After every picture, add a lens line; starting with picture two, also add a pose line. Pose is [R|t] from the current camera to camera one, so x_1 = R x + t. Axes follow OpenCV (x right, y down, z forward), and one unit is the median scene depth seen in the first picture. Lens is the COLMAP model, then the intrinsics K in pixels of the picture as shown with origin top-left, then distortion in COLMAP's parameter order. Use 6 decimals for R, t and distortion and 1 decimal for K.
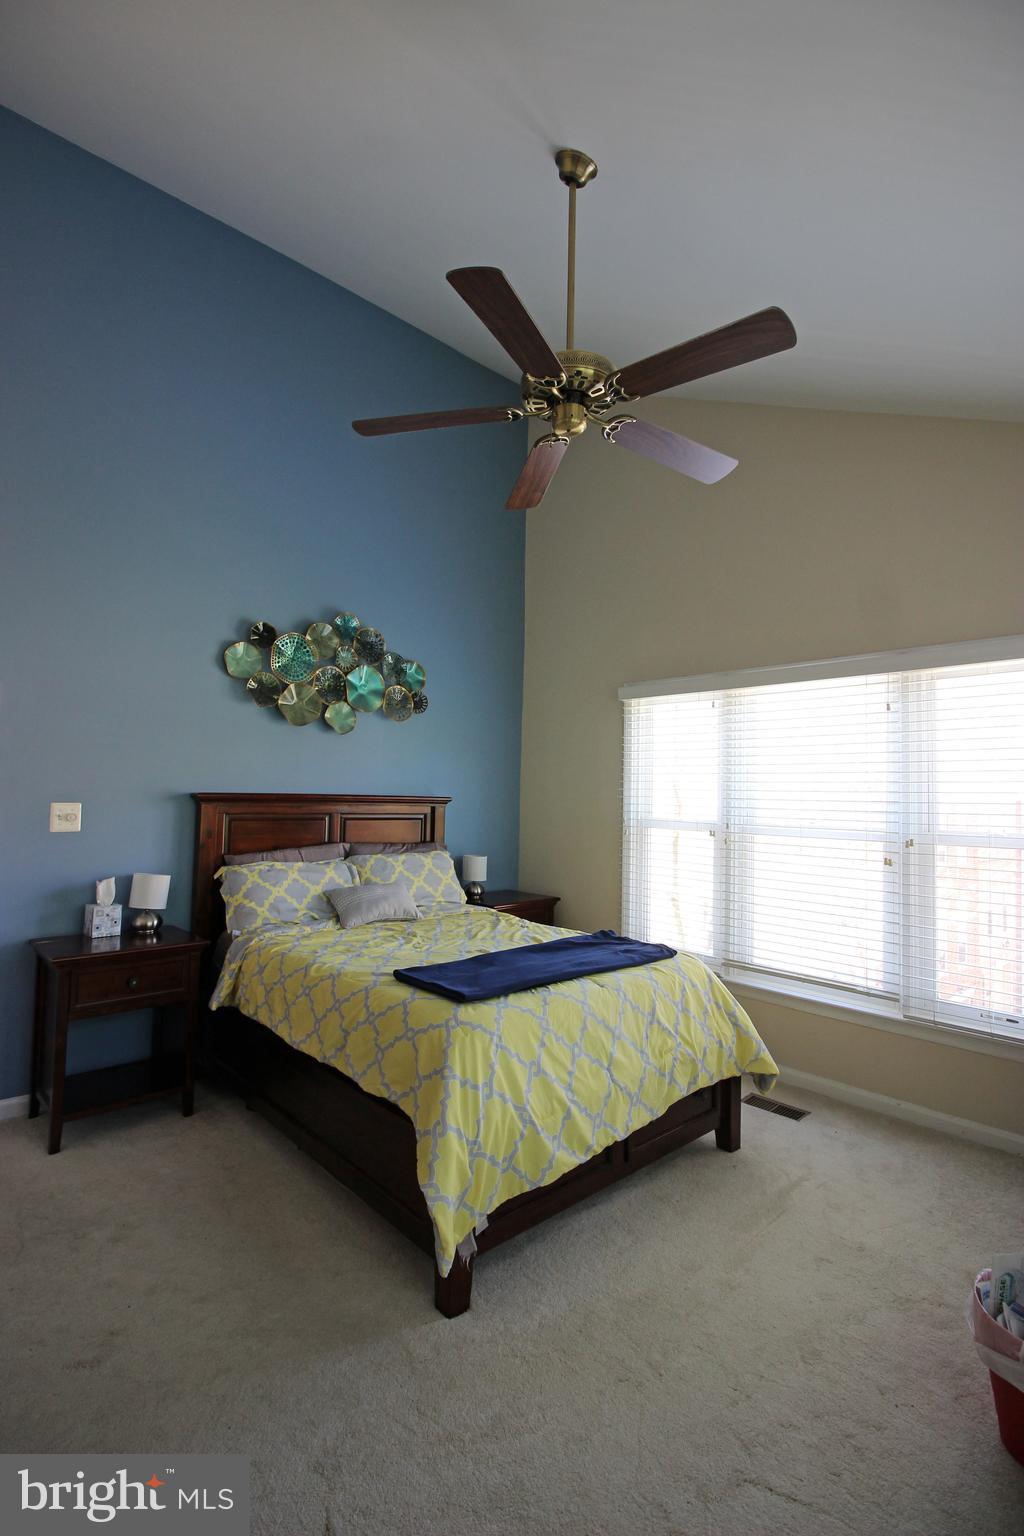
lens RADIAL K [[720.0, 0, 506.1], [0, 720.0, 767.7], [0, 0, 1]] dist [-0.024712, -0.000123]
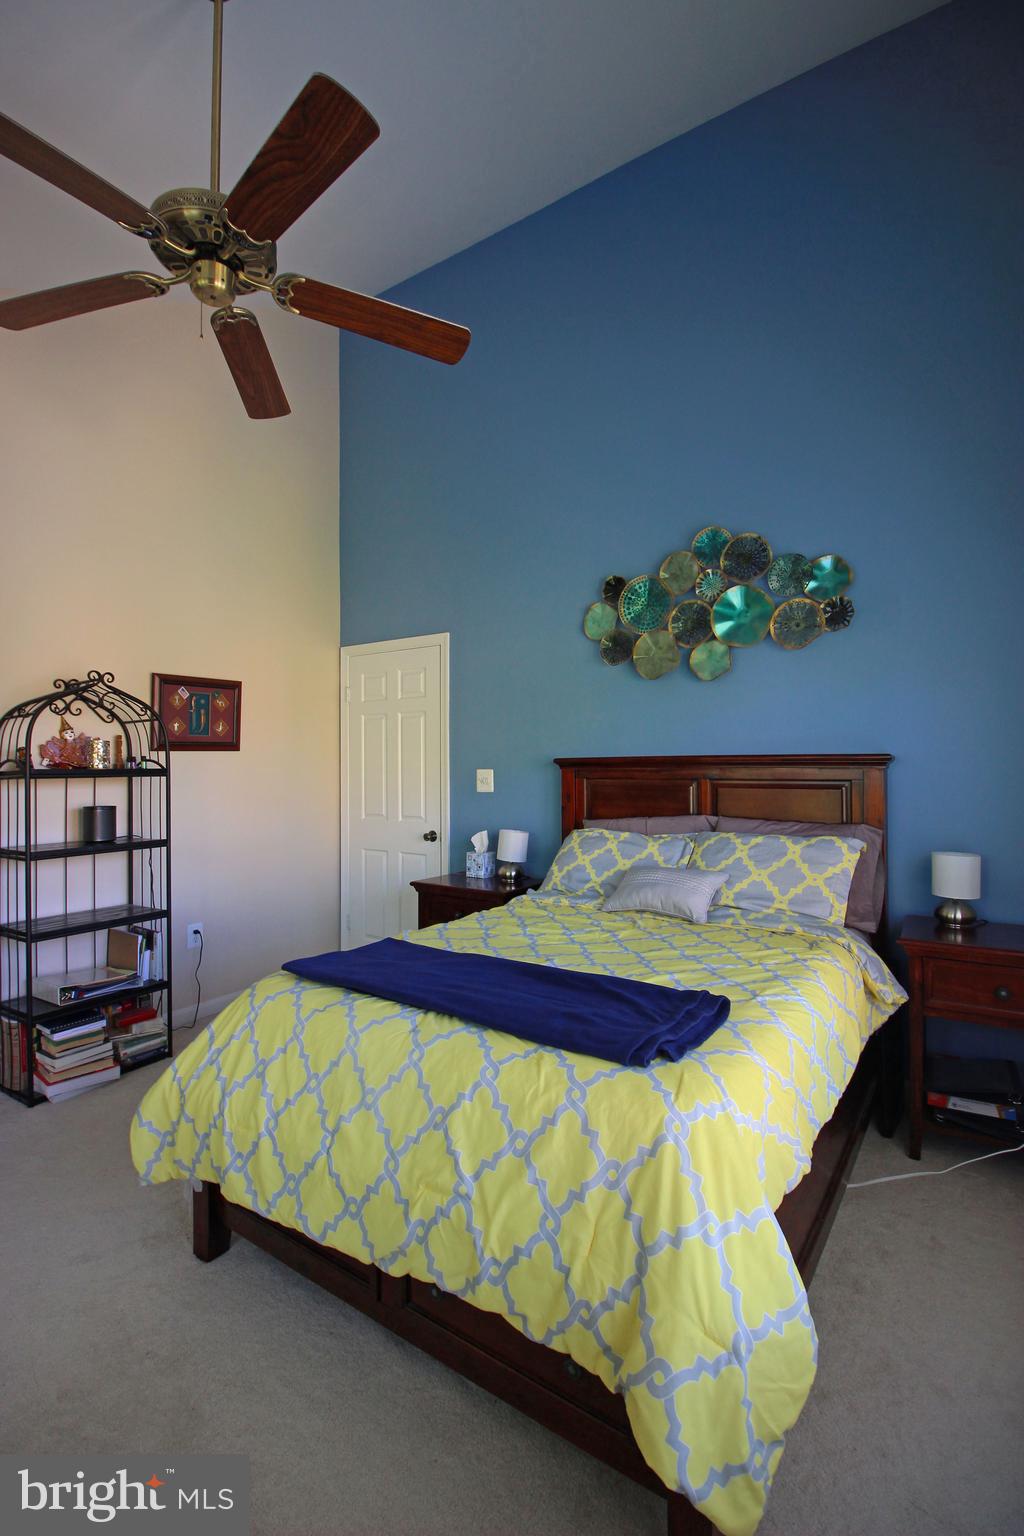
lens RADIAL K [[720.0, 0, 506.5], [0, 720.0, 768.4], [0, 0, 1]] dist [-0.024712, -0.000123]
pose [[0.211215, -0.021744, -0.977198, 0.579043], [0.046060, 0.998863, -0.012271, 0.059289], [0.976354, -0.042418, 0.211977, 0.703233]]
